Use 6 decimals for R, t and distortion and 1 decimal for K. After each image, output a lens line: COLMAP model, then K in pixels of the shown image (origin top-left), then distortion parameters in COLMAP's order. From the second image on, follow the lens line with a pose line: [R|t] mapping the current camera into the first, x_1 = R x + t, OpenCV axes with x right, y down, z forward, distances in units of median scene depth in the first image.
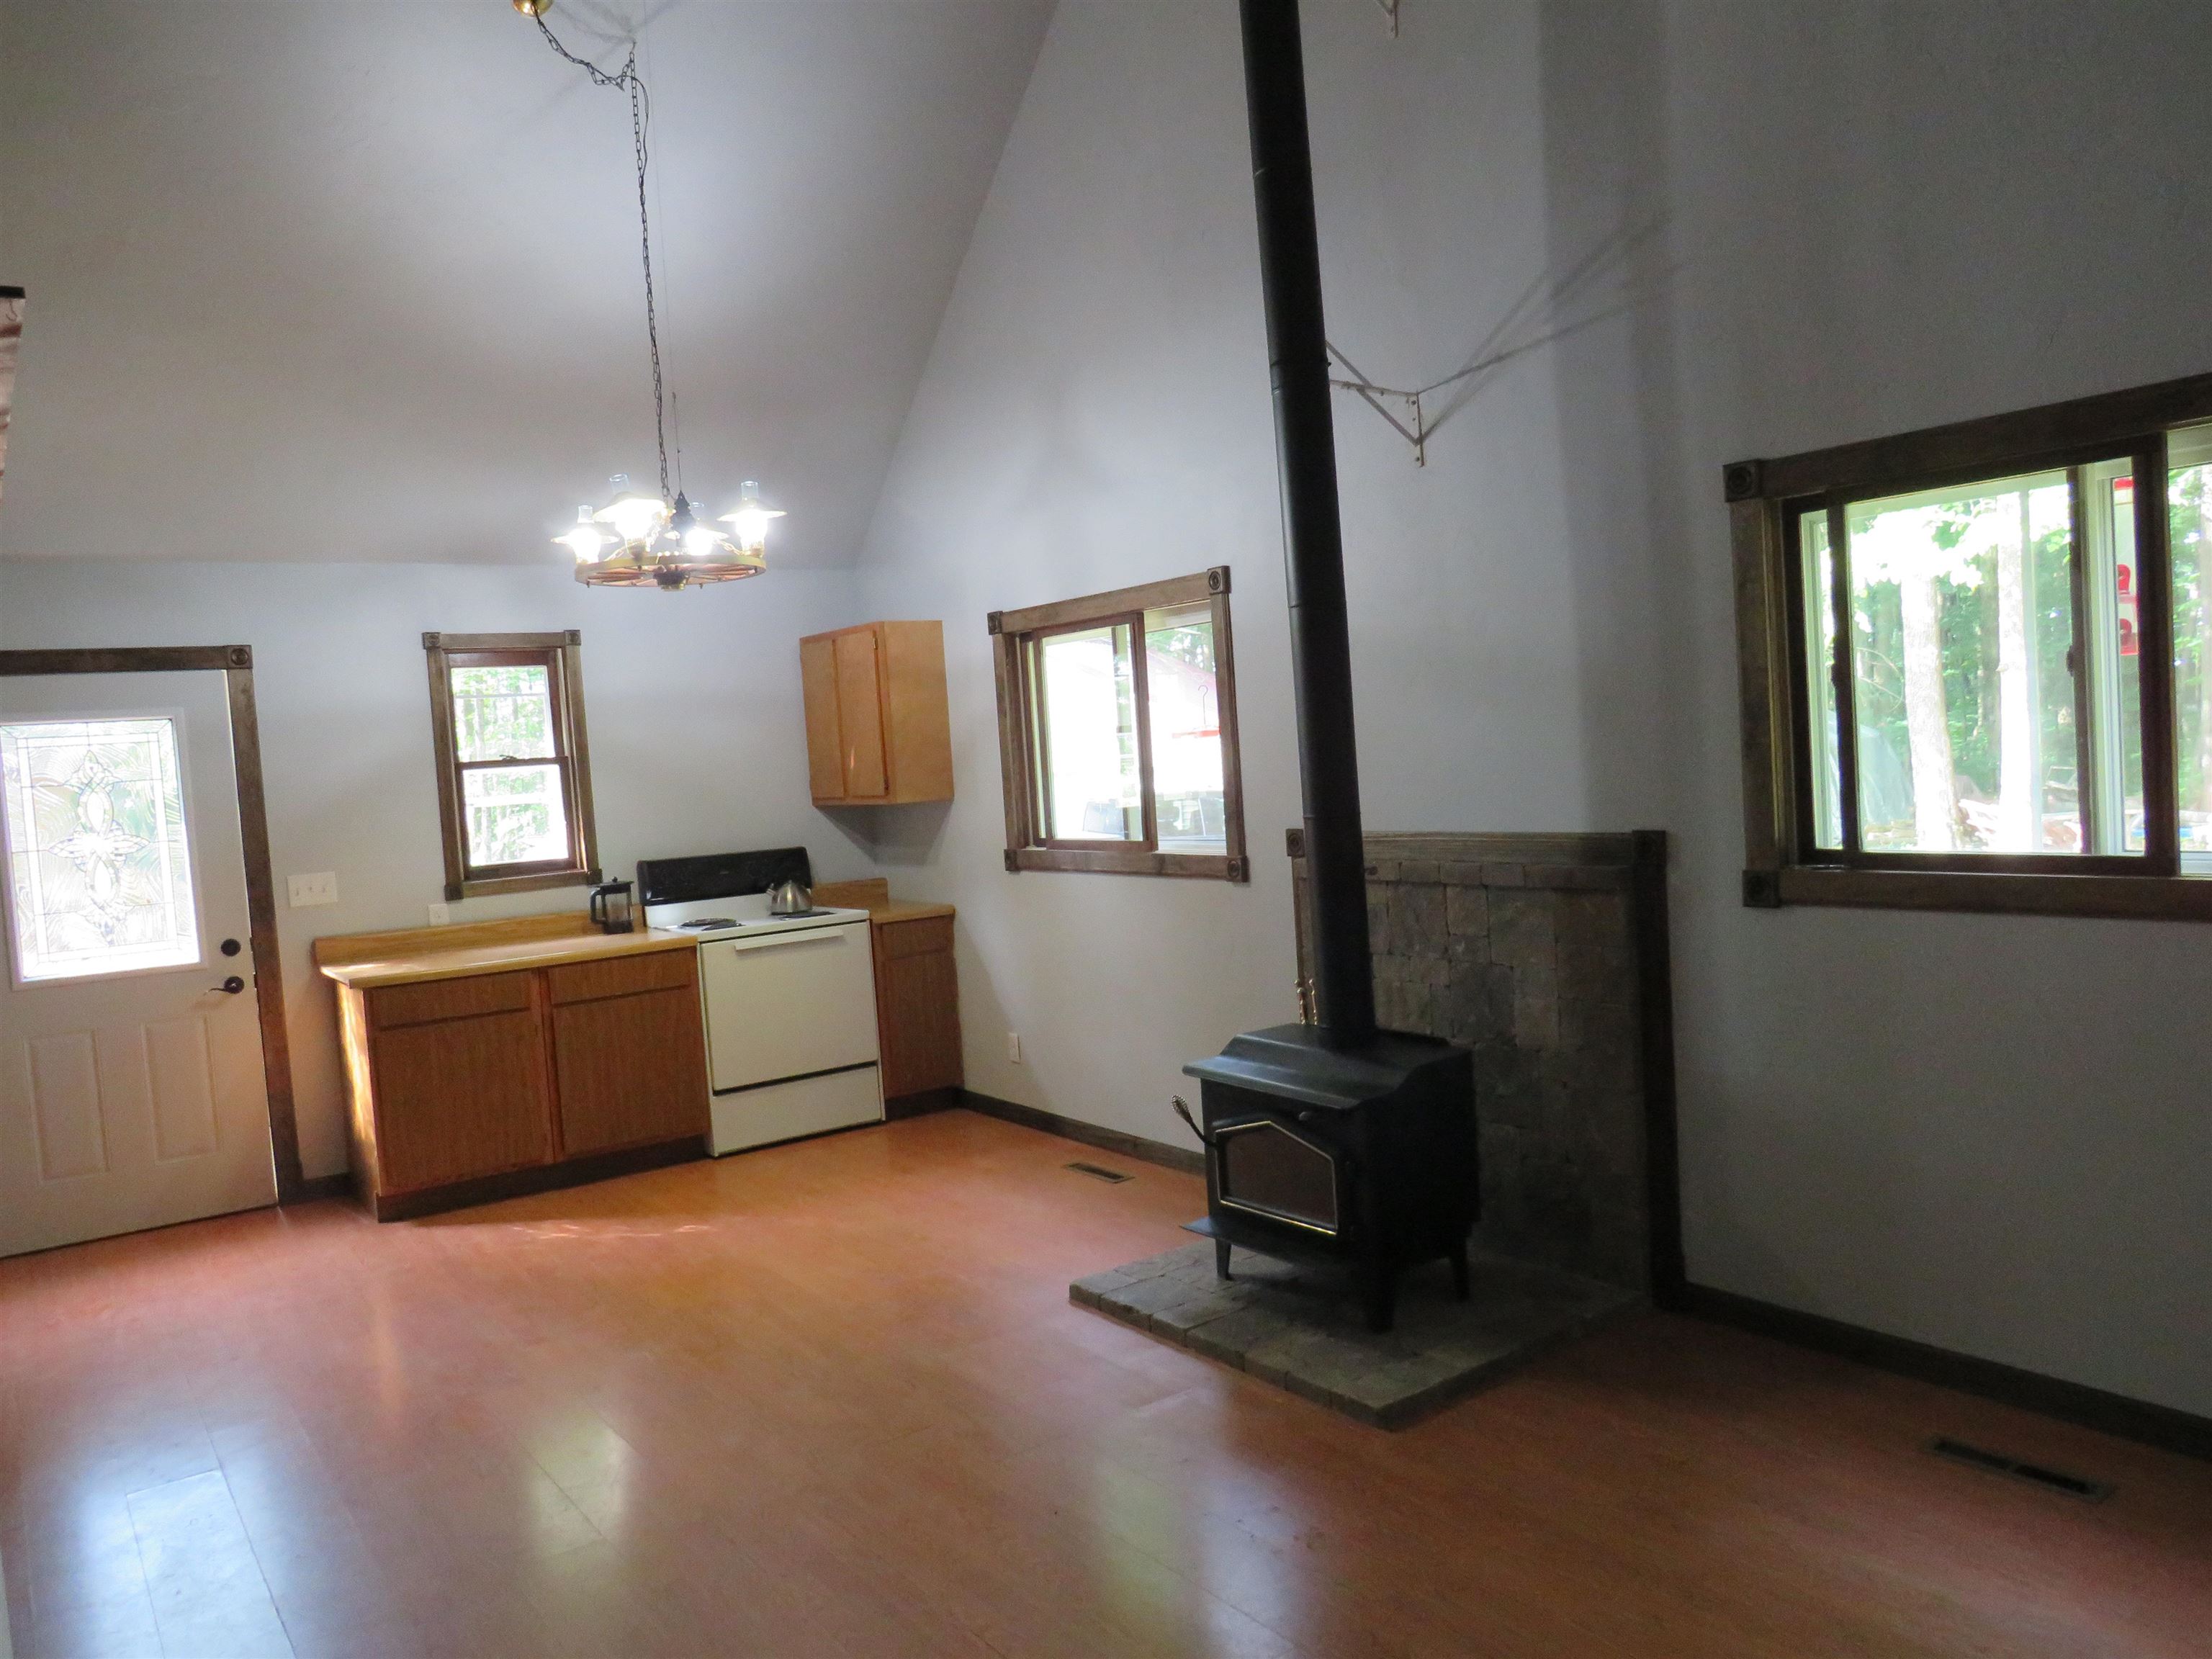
lens RADIAL K [[1594.3, 0, 1102.7], [0, 1594.3, 826.7], [0, 0, 1]] dist [-0.024620, 0.025217]
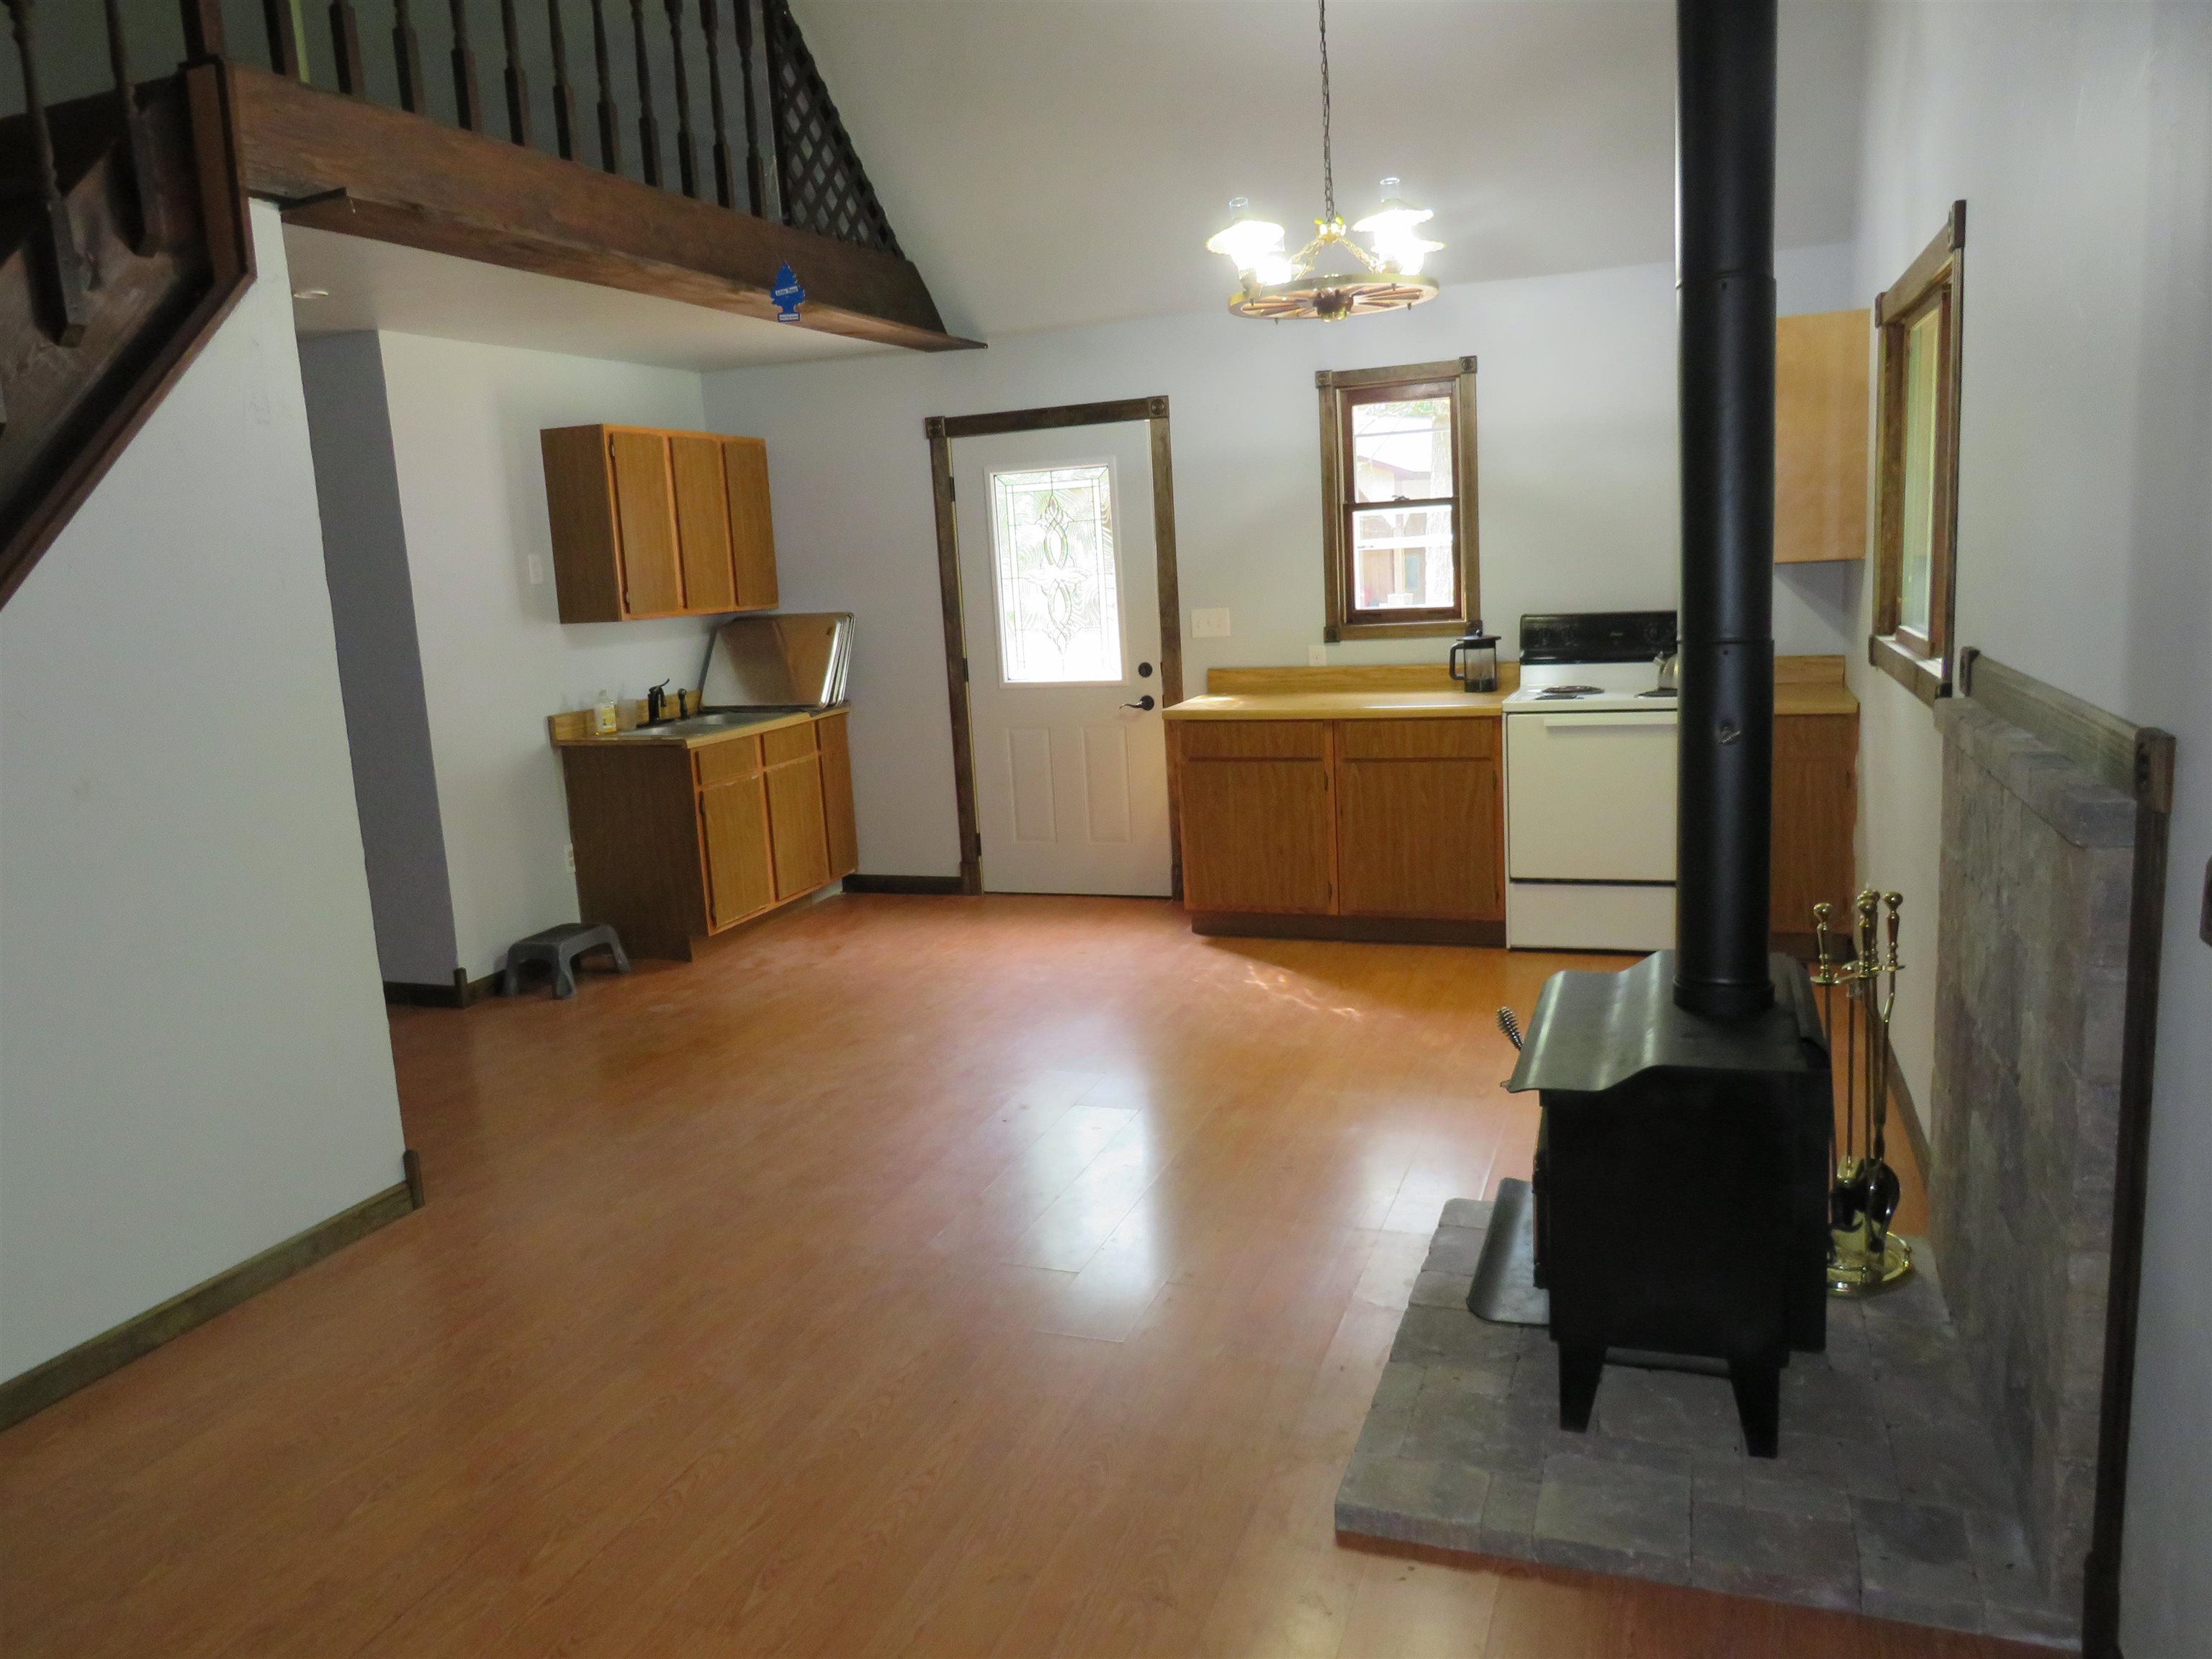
lens RADIAL K [[1594.3, 0, 1103.8], [0, 1594.3, 833.4], [0, 0, 1]] dist [-0.024620, 0.025217]
pose [[0.541761, 0.180795, -0.820858, 0.369107], [-0.020501, 0.979145, 0.202127, -0.036811], [0.840283, -0.092676, 0.534169, 0.324590]]
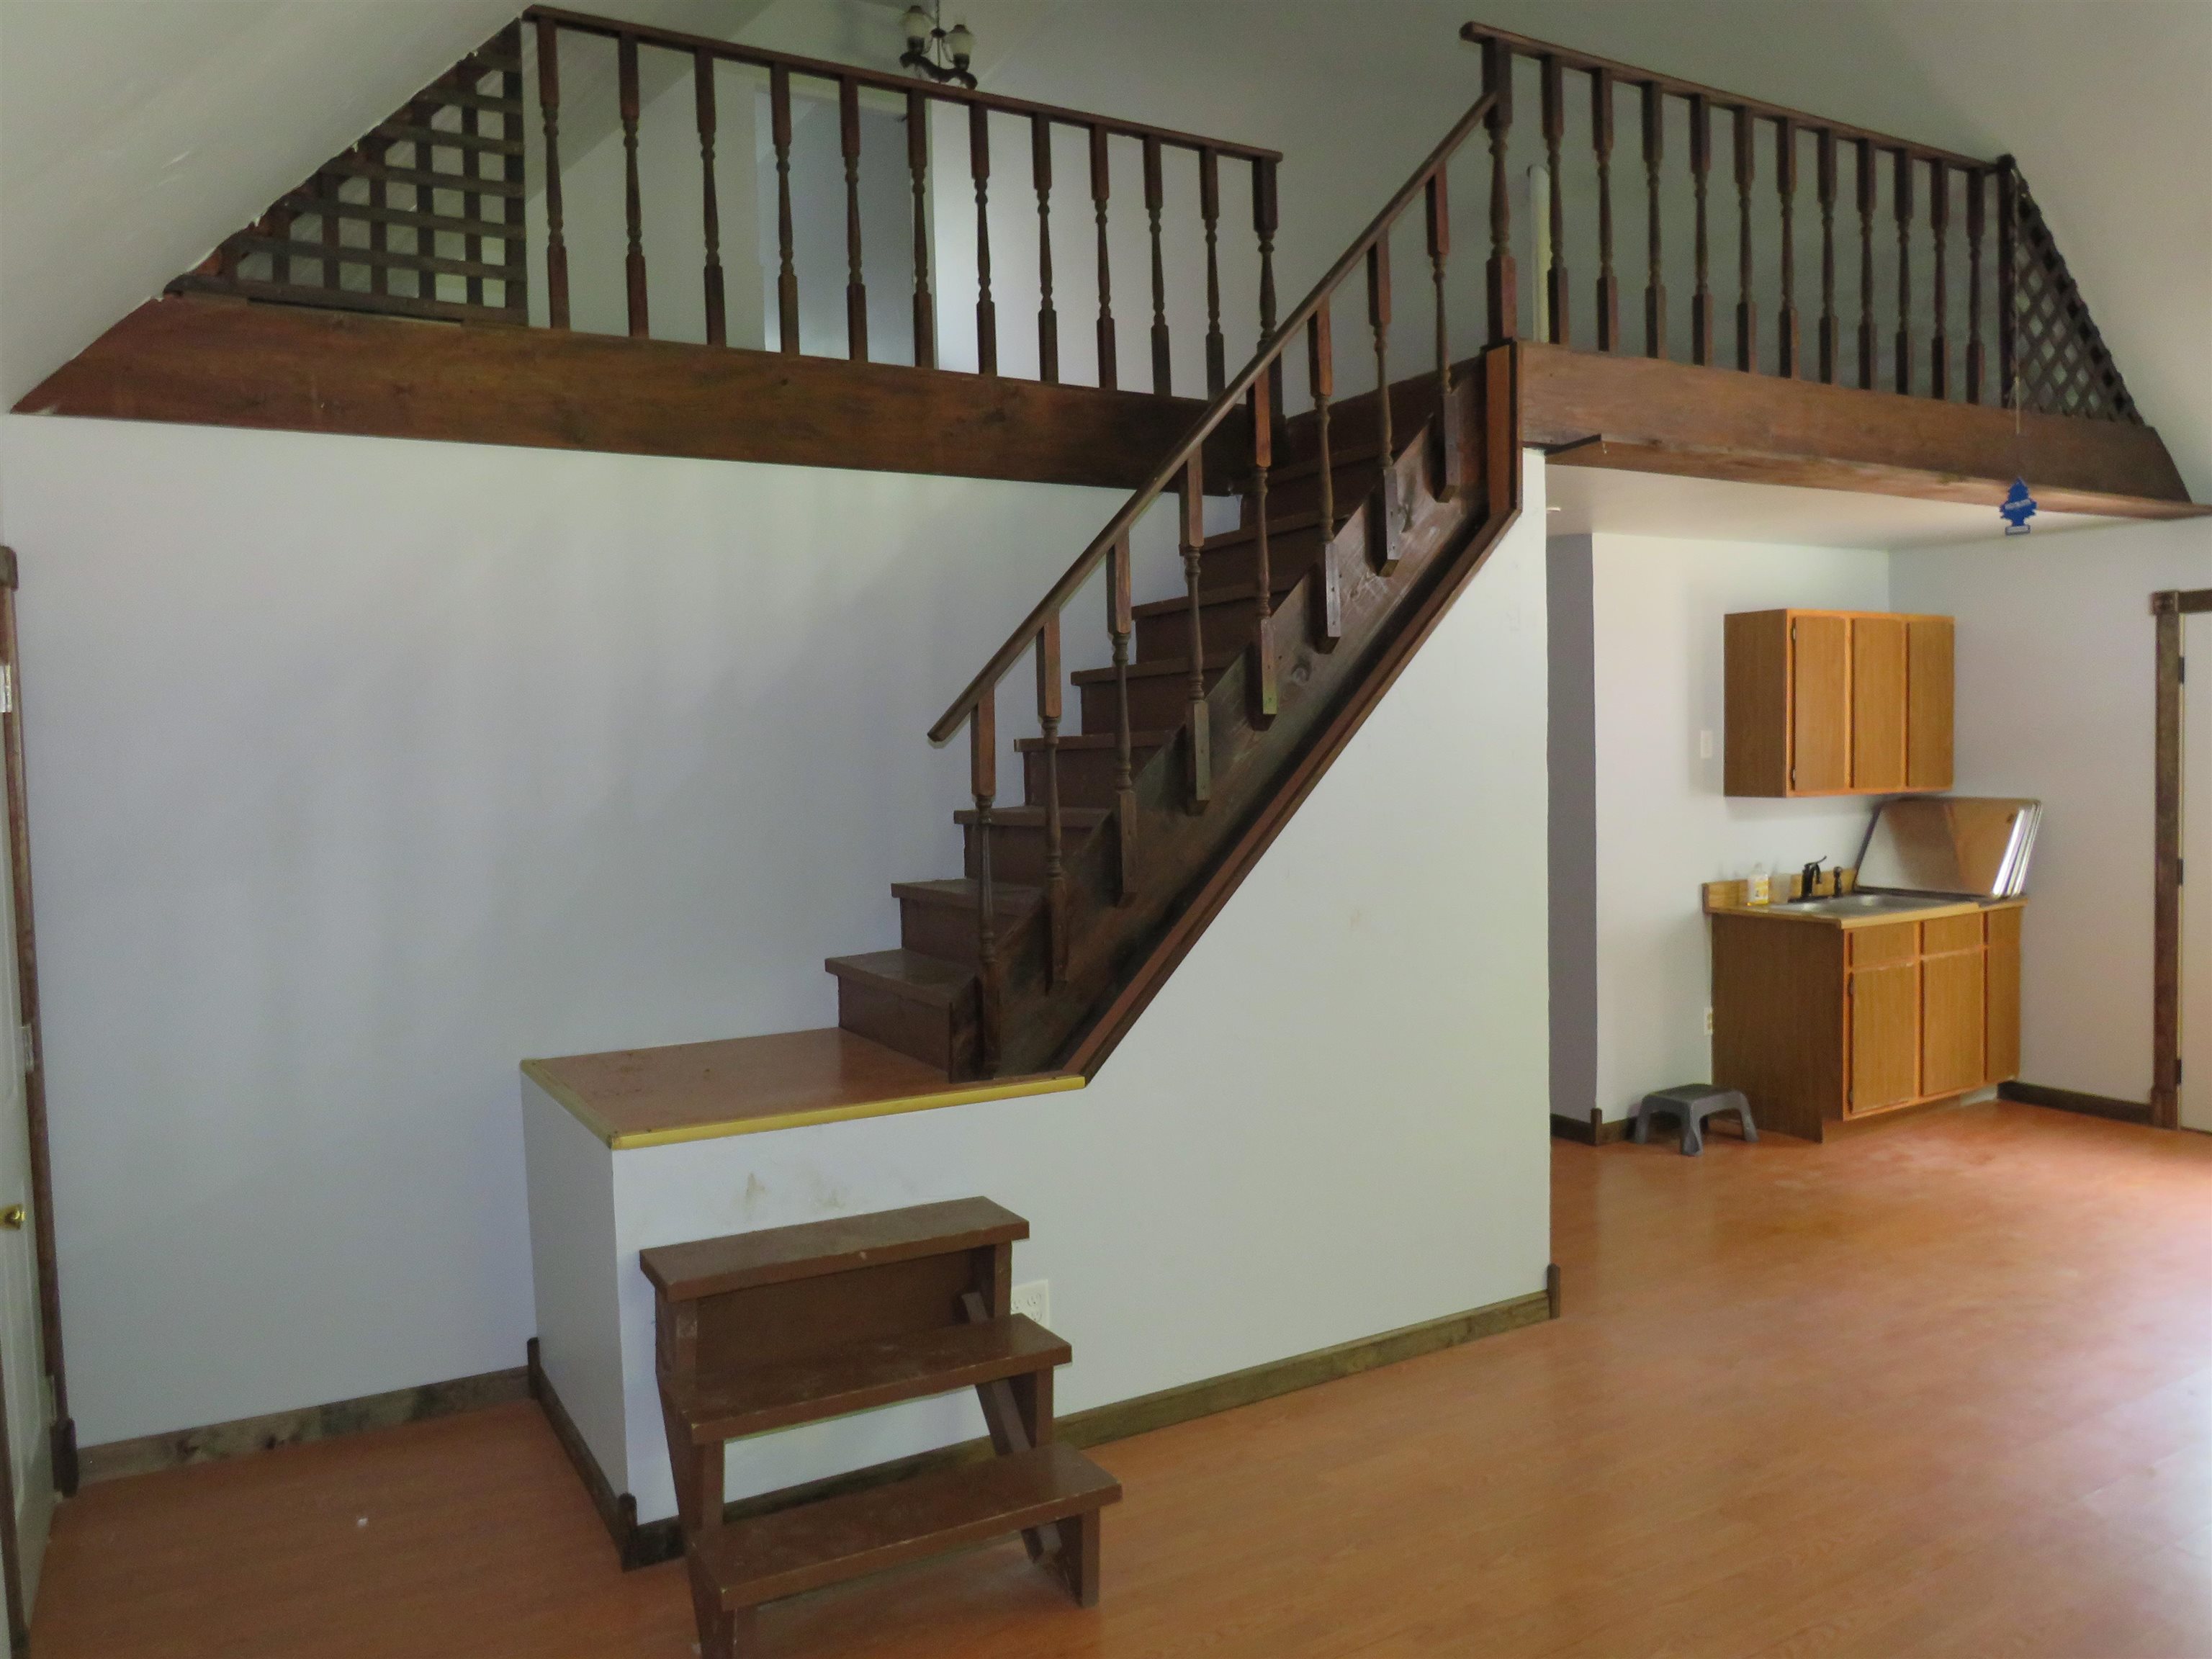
lens RADIAL K [[1594.3, 0, 1111.7], [0, 1594.3, 828.7], [0, 0, 1]] dist [-0.024620, 0.025217]
pose [[-0.106587, 0.115929, -0.987522, 0.420556], [-0.020076, 0.992726, 0.118706, -0.052518], [0.994101, 0.032478, -0.103484, 0.290359]]
